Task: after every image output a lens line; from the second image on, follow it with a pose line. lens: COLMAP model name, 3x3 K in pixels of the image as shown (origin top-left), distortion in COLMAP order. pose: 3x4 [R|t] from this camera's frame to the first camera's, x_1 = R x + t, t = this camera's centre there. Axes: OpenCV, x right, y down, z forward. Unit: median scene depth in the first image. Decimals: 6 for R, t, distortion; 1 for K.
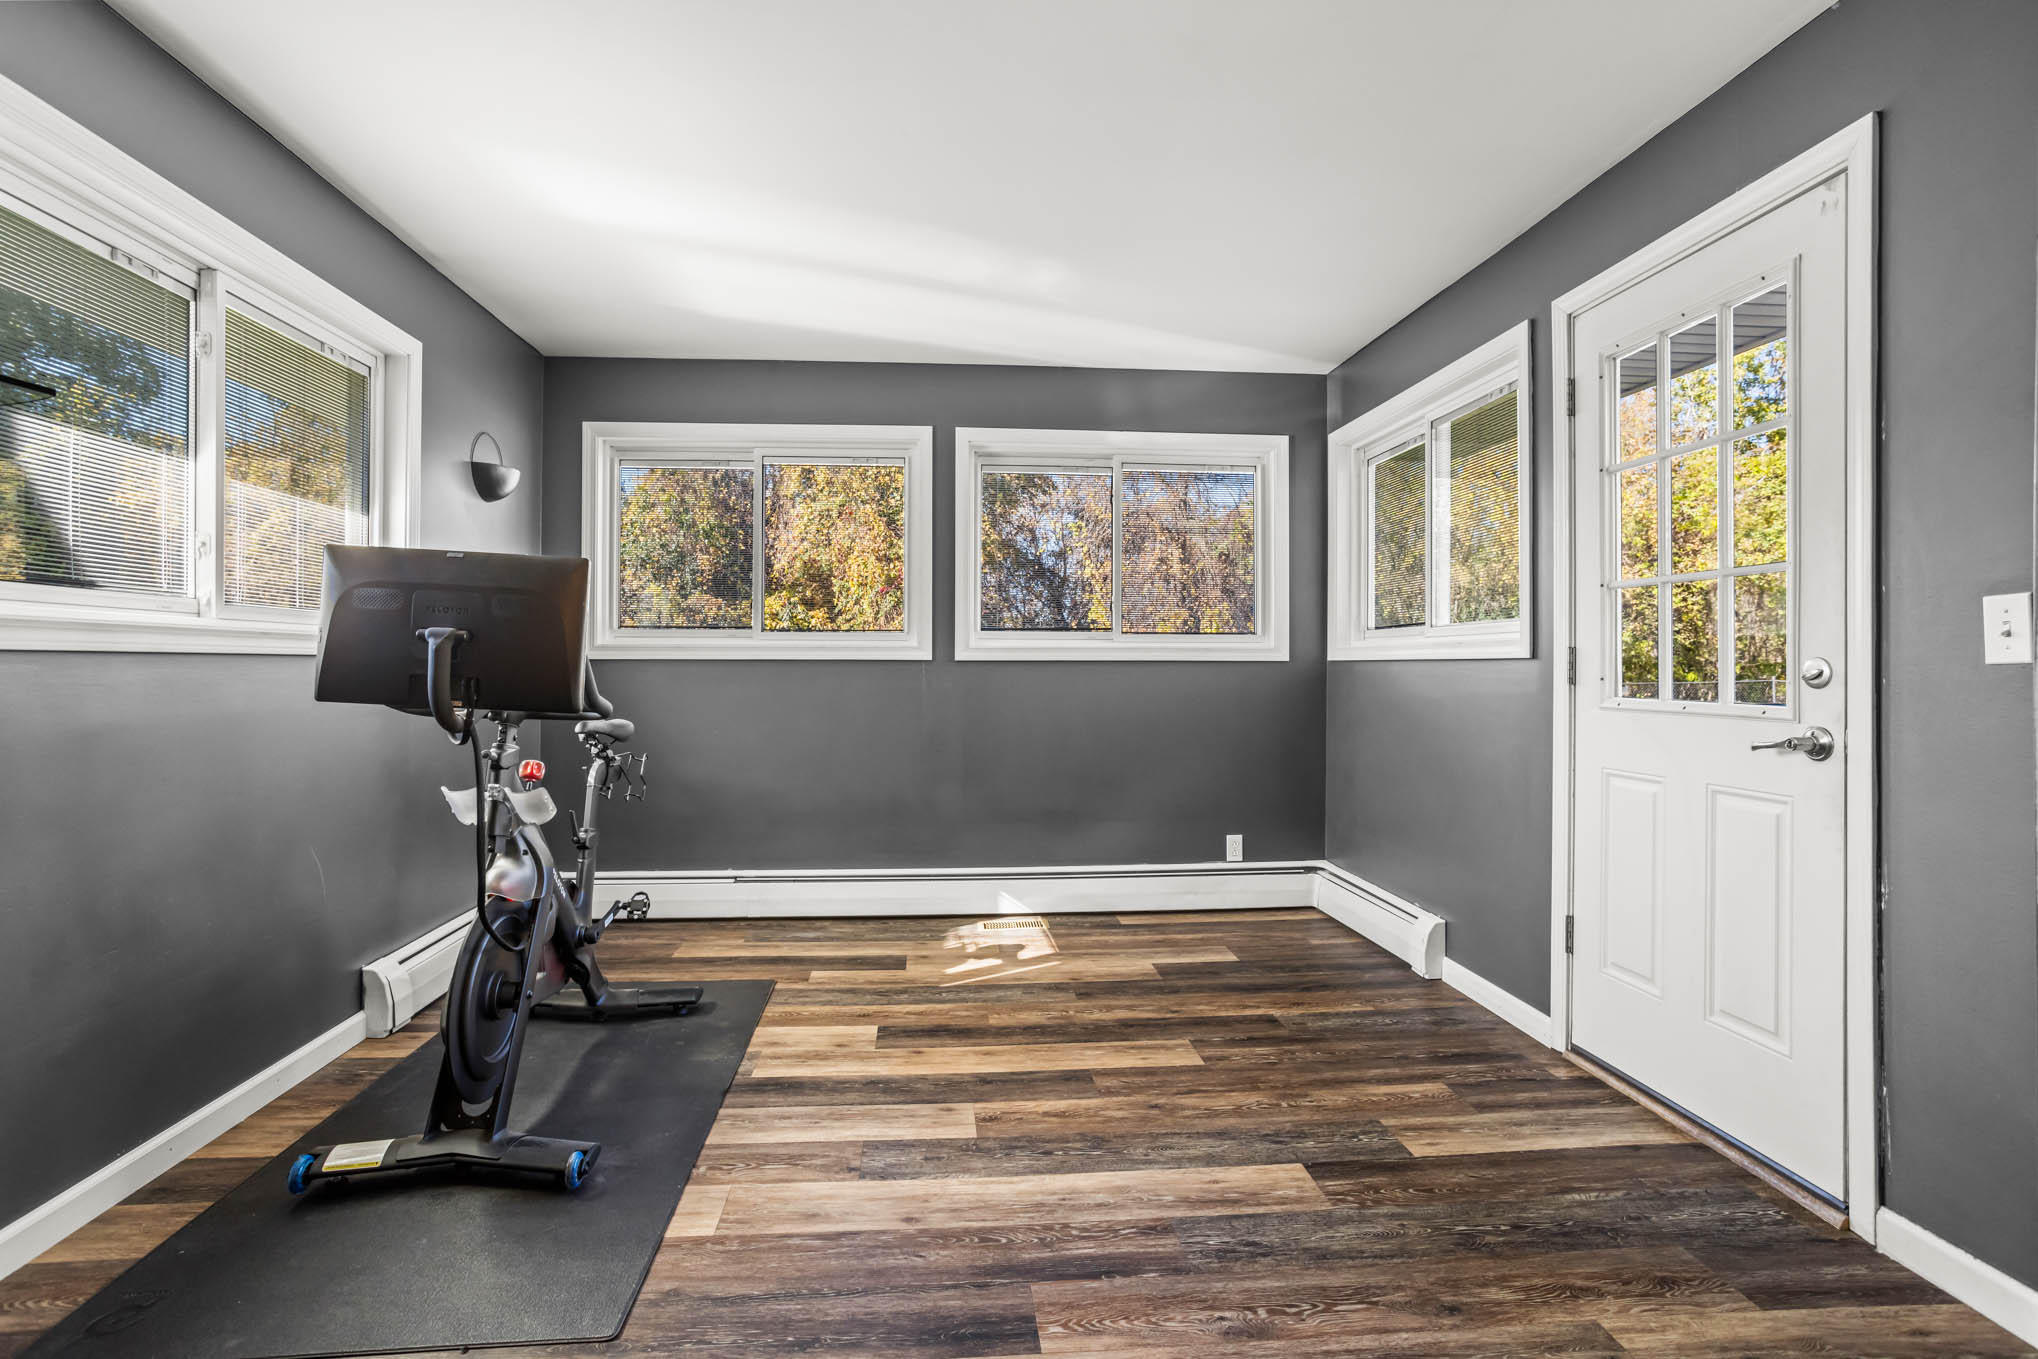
lens RADIAL K [[992.1, 0, 994.8], [0, 992.1, 666.7], [0, 0, 1]] dist [-0.049333, 0.028674]
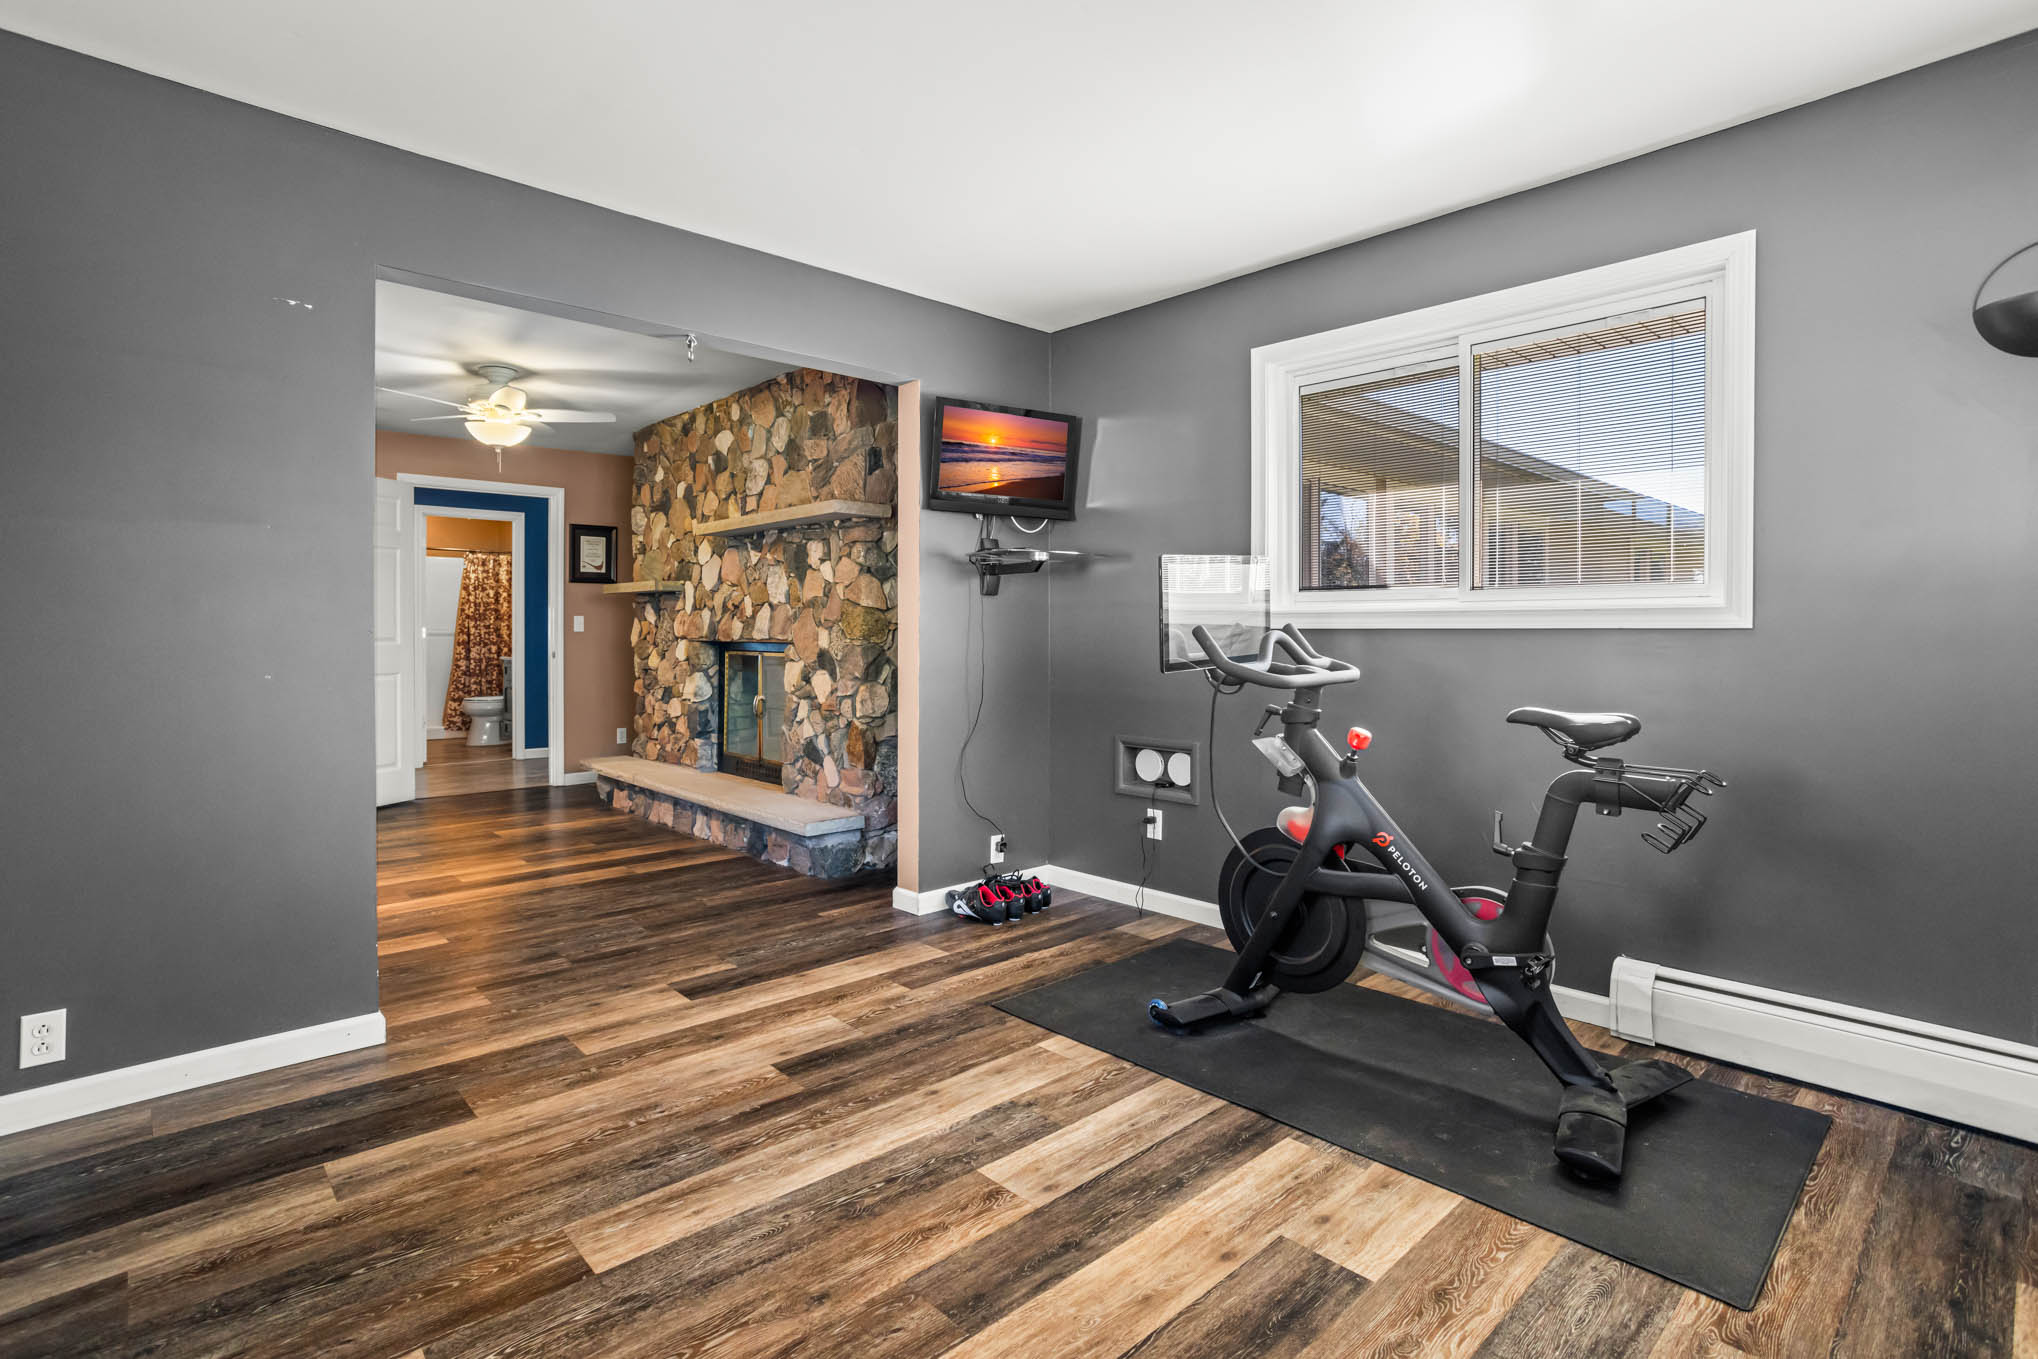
lens RADIAL K [[992.1, 0, 1025.3], [0, 992.1, 660.5], [0, 0, 1]] dist [-0.049333, 0.028674]
pose [[-0.772971, 0.015998, -0.634240, 0.514323], [-0.003428, 0.999562, 0.029390, -0.007972], [0.634433, 0.024892, -0.772577, 1.741556]]
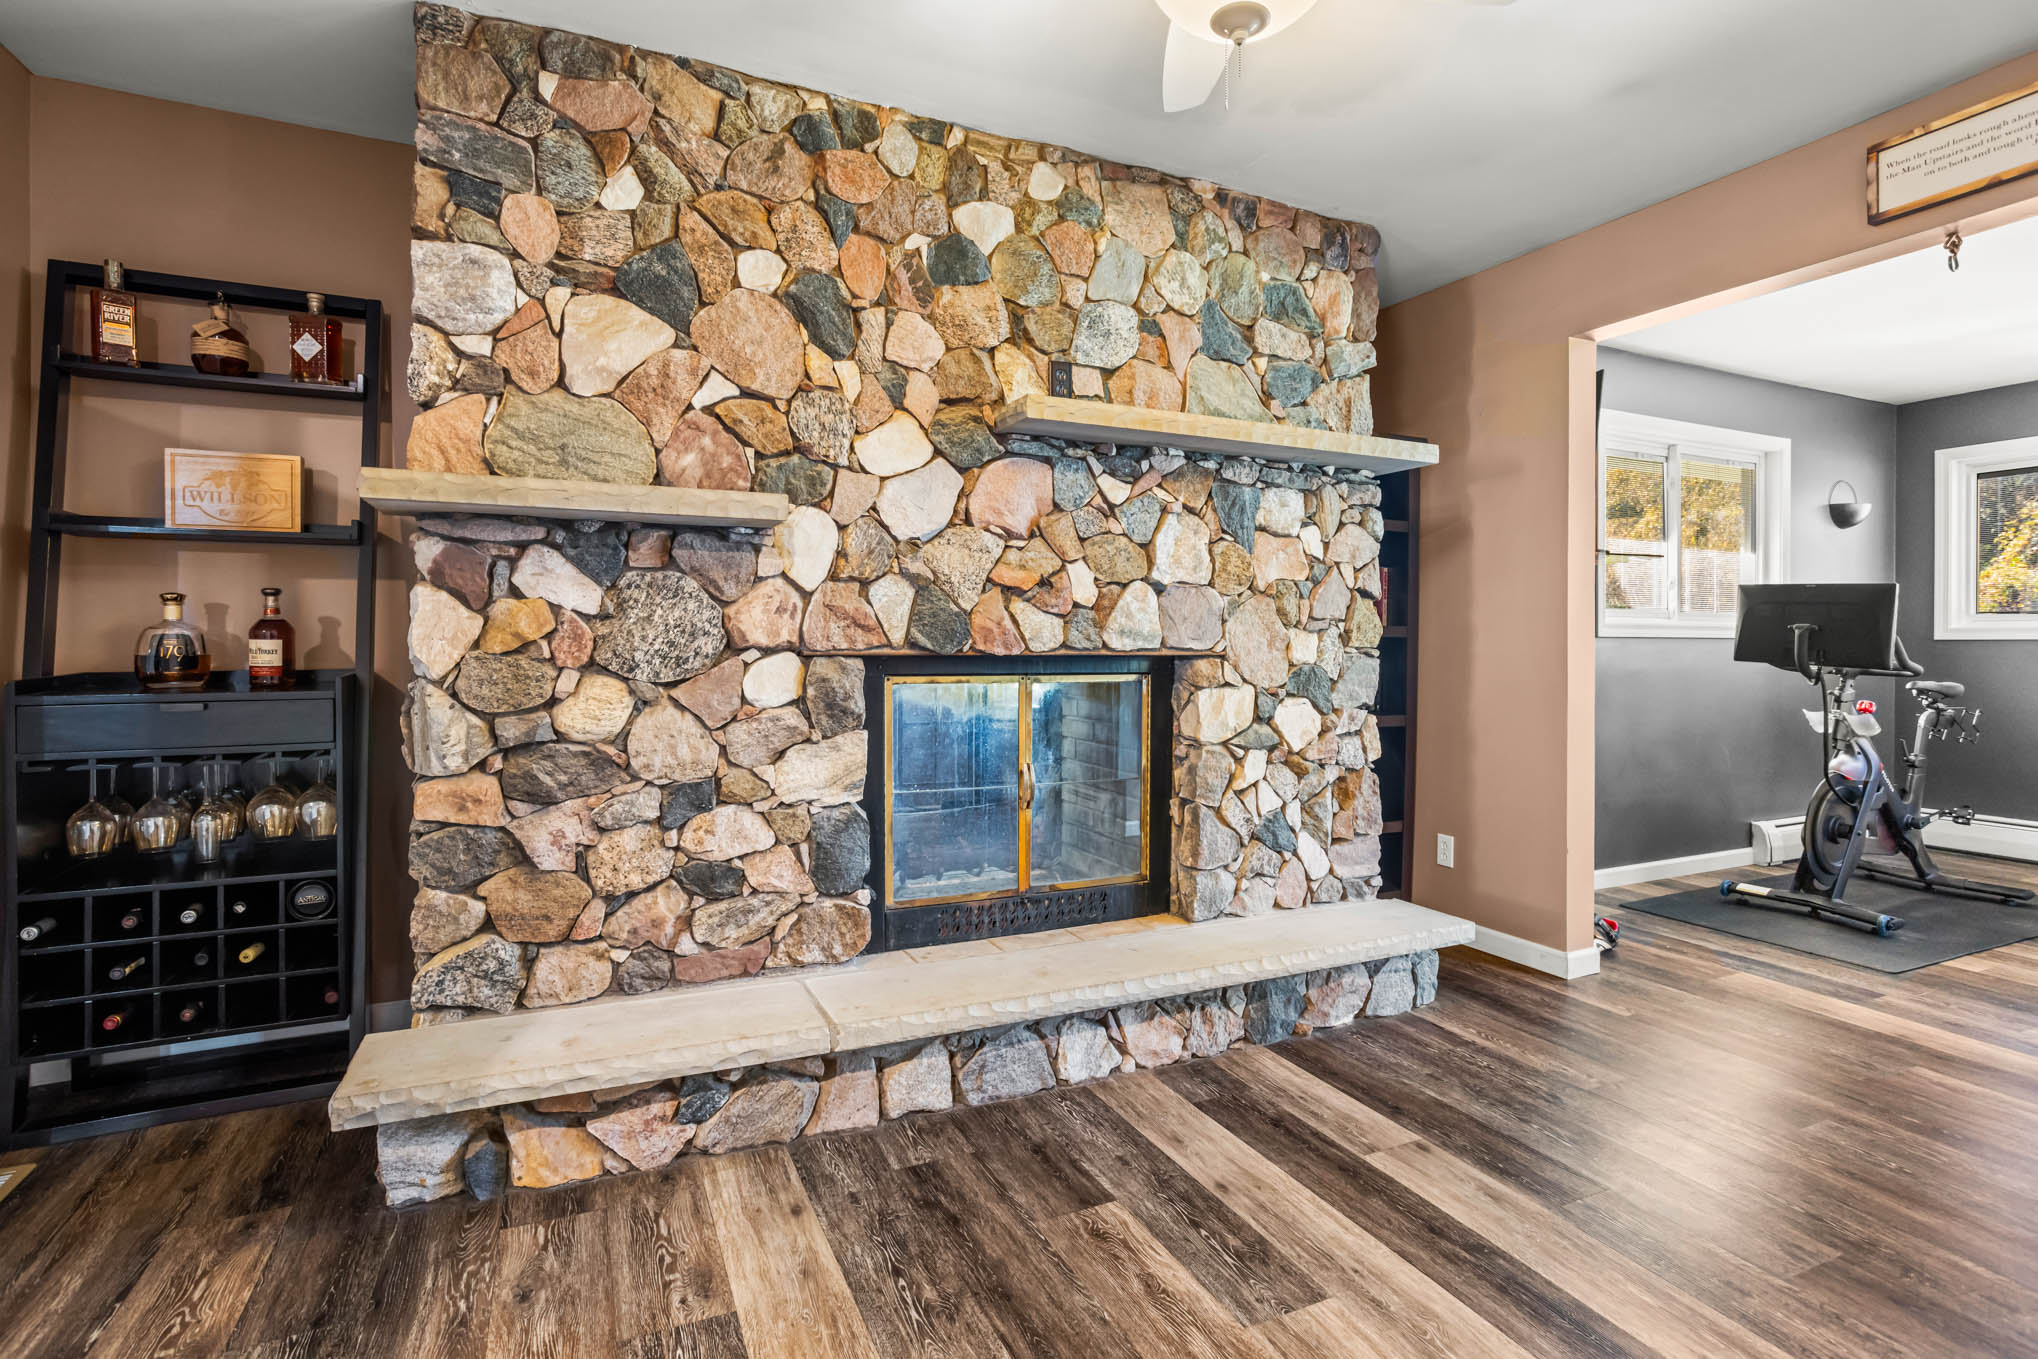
lens RADIAL K [[992.1, 0, 1009.3], [0, 992.1, 650.9], [0, 0, 1]] dist [-0.049333, 0.028674]
pose [[0.353883, 0.000853, -0.935289, 0.604457], [-0.001434, 0.999999, 0.000369, 0.014454], [0.935289, 0.001211, 0.353884, -1.023176]]
